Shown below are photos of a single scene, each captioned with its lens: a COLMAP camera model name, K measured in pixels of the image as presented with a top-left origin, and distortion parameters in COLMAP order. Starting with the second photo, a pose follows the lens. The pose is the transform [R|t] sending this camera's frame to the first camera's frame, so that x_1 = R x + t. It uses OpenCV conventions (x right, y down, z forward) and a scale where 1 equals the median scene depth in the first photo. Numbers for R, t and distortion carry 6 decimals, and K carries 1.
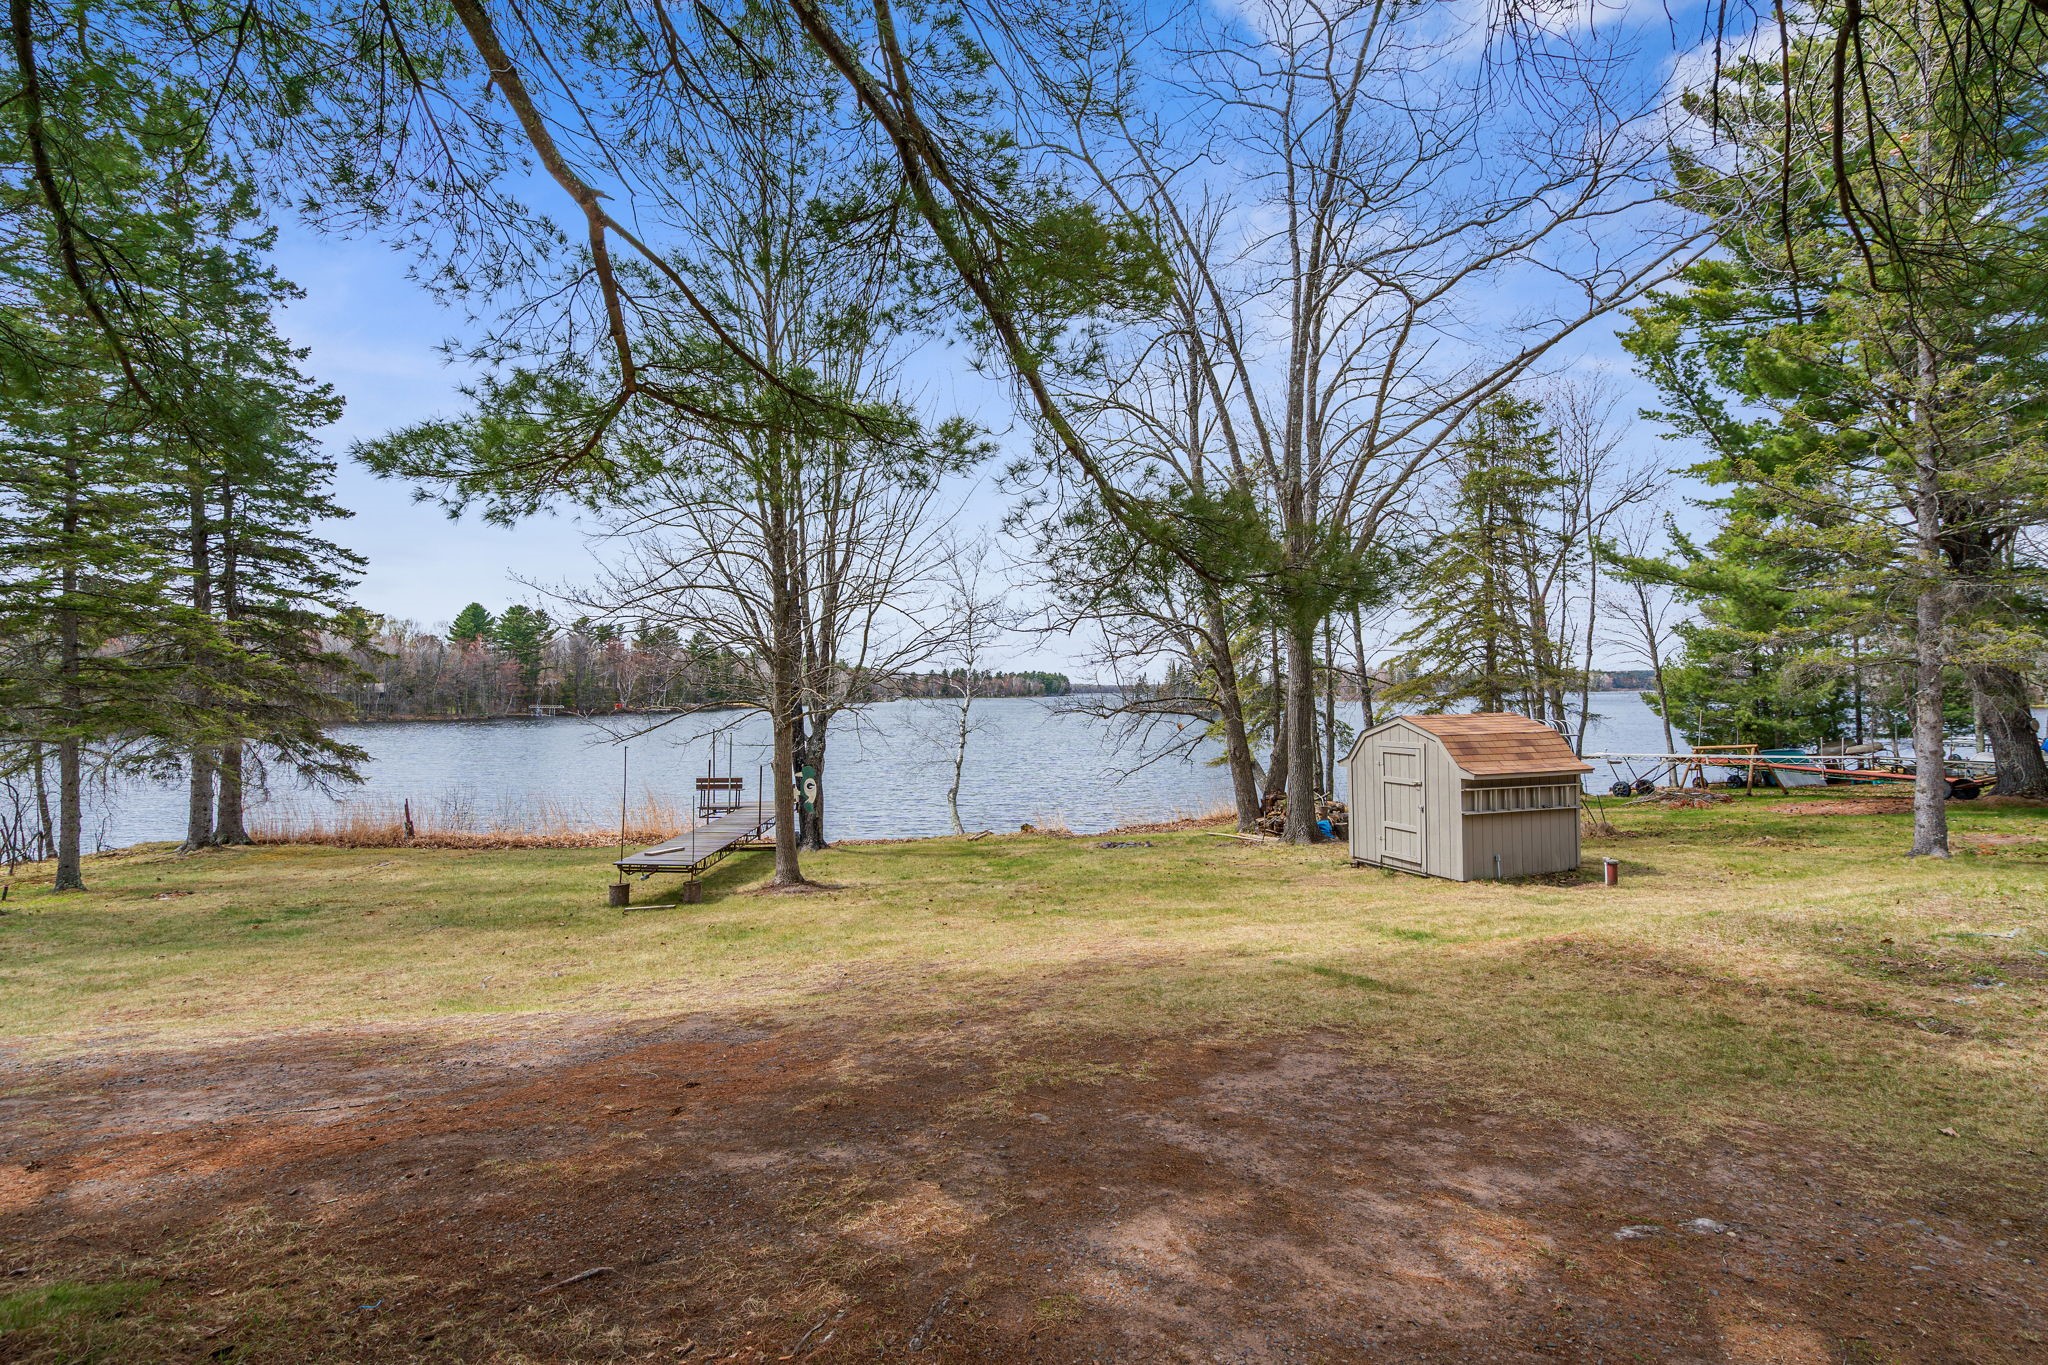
lens RADIAL K [[945.0, 0, 1021.3], [0, 945.0, 662.3], [0, 0, 1]] dist [-0.000447, -0.000005]
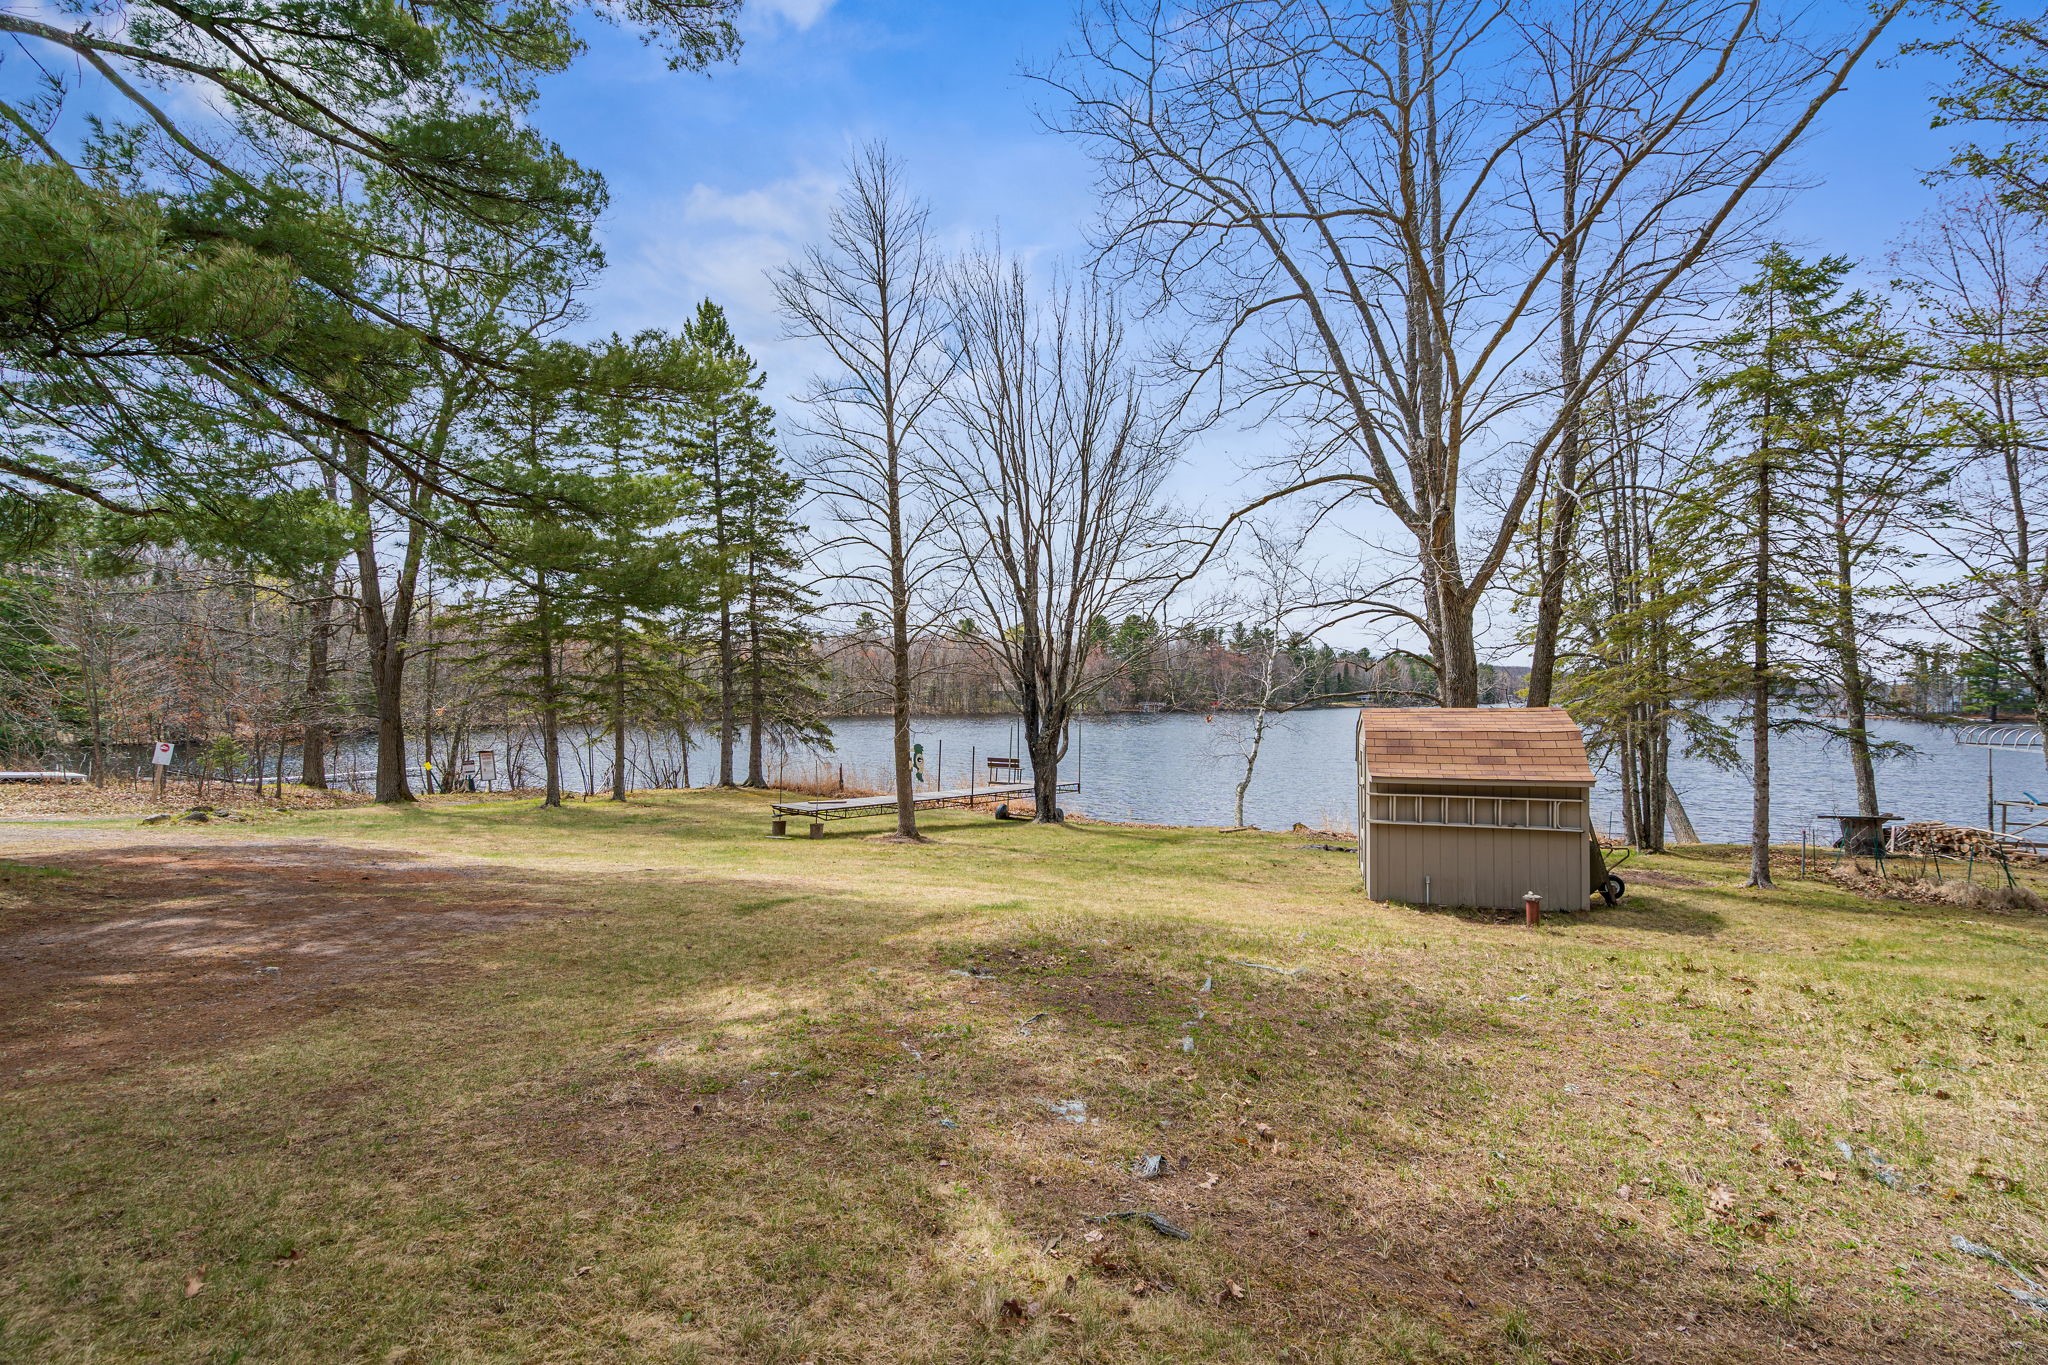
lens RADIAL K [[945.0, 0, 1021.3], [0, 945.0, 662.3], [0, 0, 1]] dist [-0.000447, -0.000005]
pose [[0.788900, -0.016094, -0.614311, 0.386724], [0.015706, 0.999859, -0.006024, 0.008166], [0.614321, -0.004896, 0.789041, 0.066960]]
